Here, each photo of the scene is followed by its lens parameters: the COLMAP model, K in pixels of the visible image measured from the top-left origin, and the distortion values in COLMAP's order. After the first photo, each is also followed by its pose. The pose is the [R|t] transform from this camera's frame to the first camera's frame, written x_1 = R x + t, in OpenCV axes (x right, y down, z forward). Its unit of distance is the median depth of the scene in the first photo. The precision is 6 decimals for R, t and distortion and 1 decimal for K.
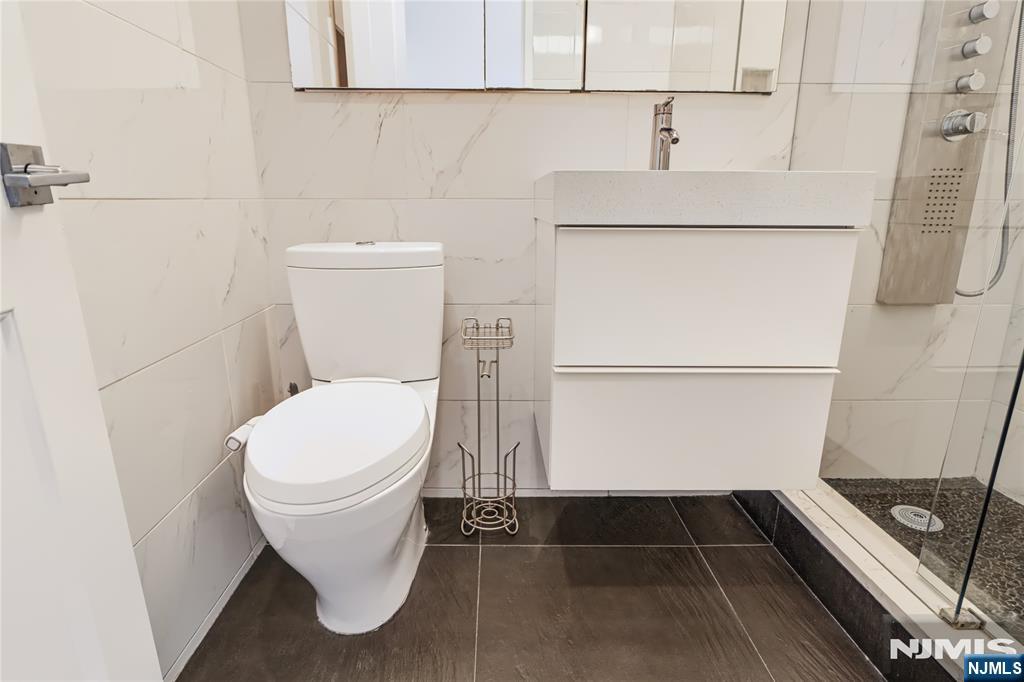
lens RADIAL K [[540.3, 0, 509.8], [0, 540.3, 351.0], [0, 0, 1]] dist [-0.002158, -0.000641]
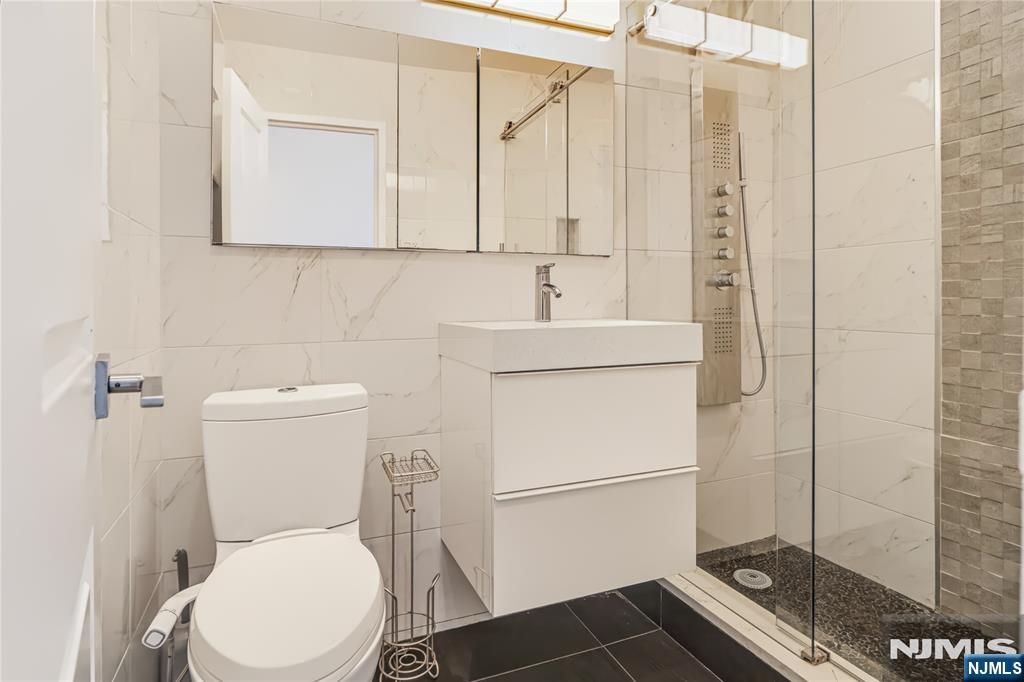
lens RADIAL K [[557.6, 0, 510.9], [0, 557.6, 296.4], [0, 0, 1]] dist [-0.009318, 0.000381]
pose [[0.927553, -0.004569, 0.373665, -0.257667], [0.101988, 0.965060, -0.241366, -0.071153], [-0.359506, 0.261989, 0.895610, -0.124361]]
